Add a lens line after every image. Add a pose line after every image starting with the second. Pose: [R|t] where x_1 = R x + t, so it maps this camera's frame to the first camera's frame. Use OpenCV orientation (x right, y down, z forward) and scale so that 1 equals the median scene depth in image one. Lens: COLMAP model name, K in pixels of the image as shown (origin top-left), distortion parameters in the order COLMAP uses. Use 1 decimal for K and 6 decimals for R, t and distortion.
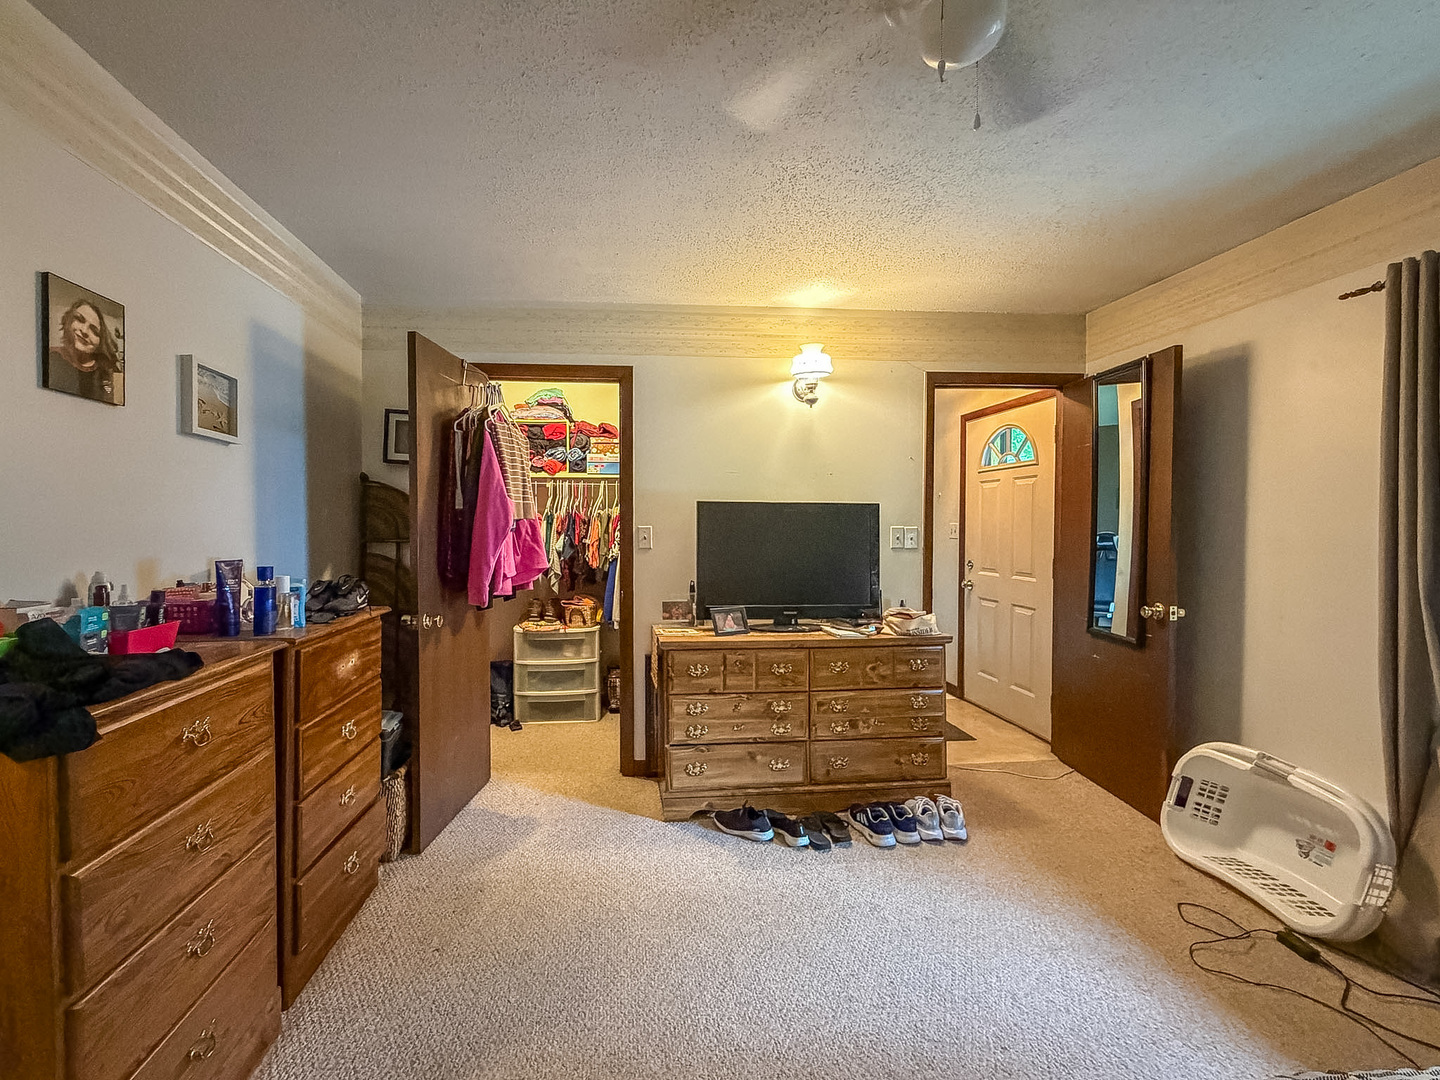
lens RADIAL K [[596.4, 0, 699.7], [0, 596.4, 562.3], [0, 0, 1]] dist [0.000498, 0.000190]
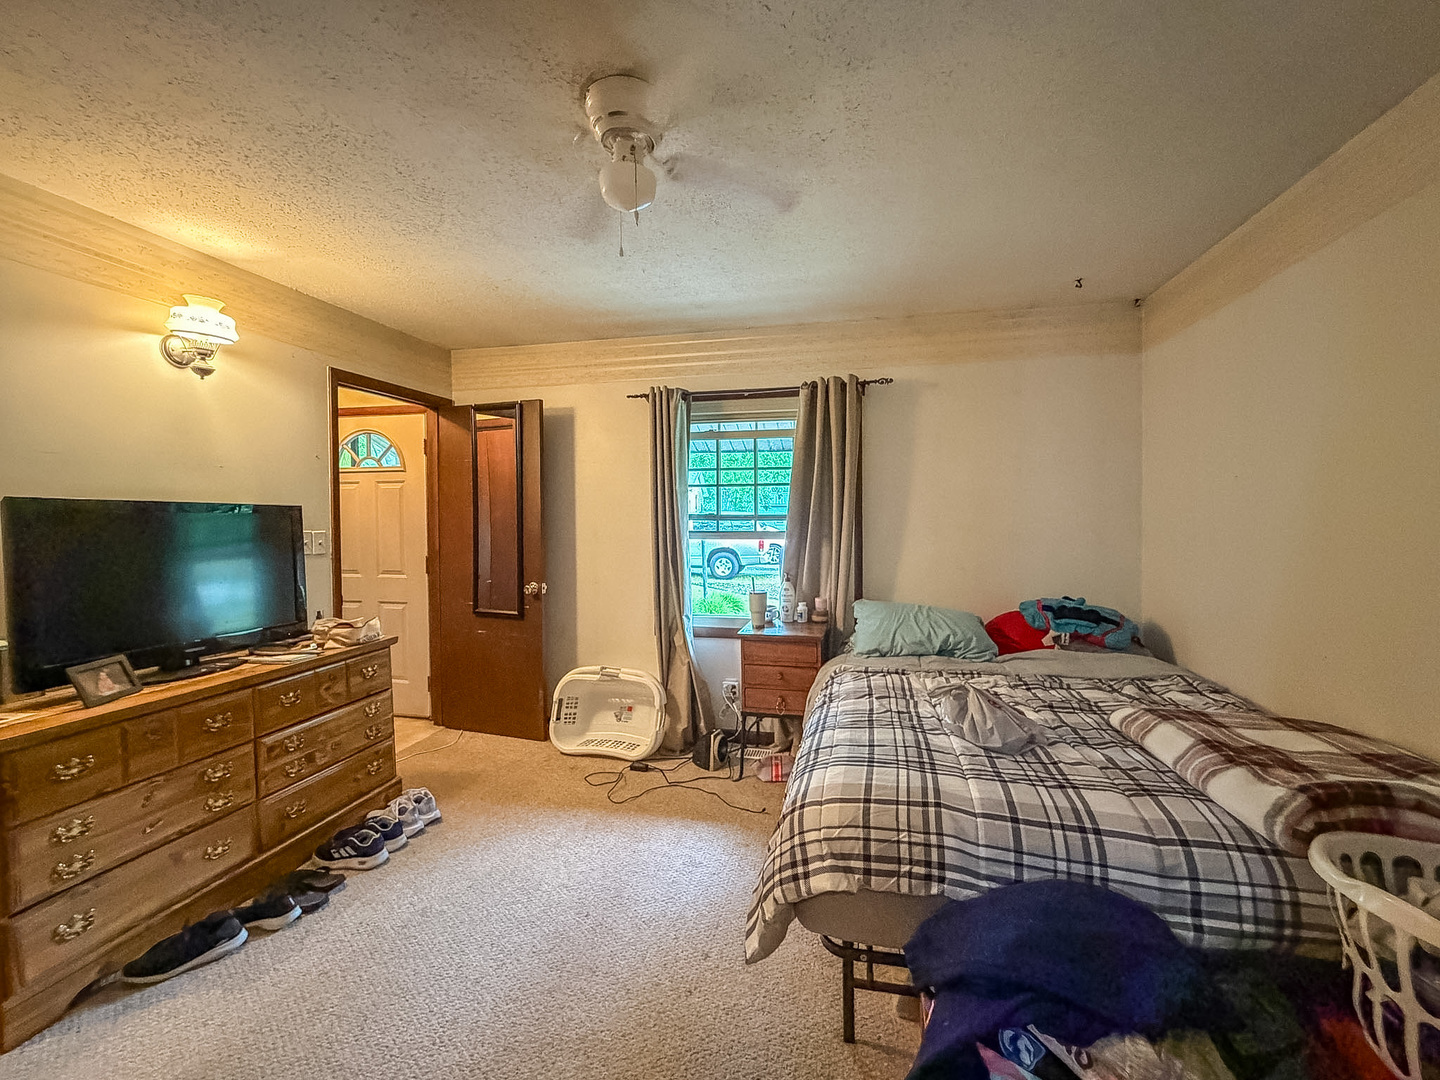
lens RADIAL K [[596.4, 0, 699.7], [0, 596.4, 562.3], [0, 0, 1]] dist [0.000498, 0.000190]
pose [[0.323654, -0.073564, 0.943311, -0.364478], [0.067794, 0.996214, 0.054430, -0.023948], [-0.943744, 0.046334, 0.327416, 0.161607]]
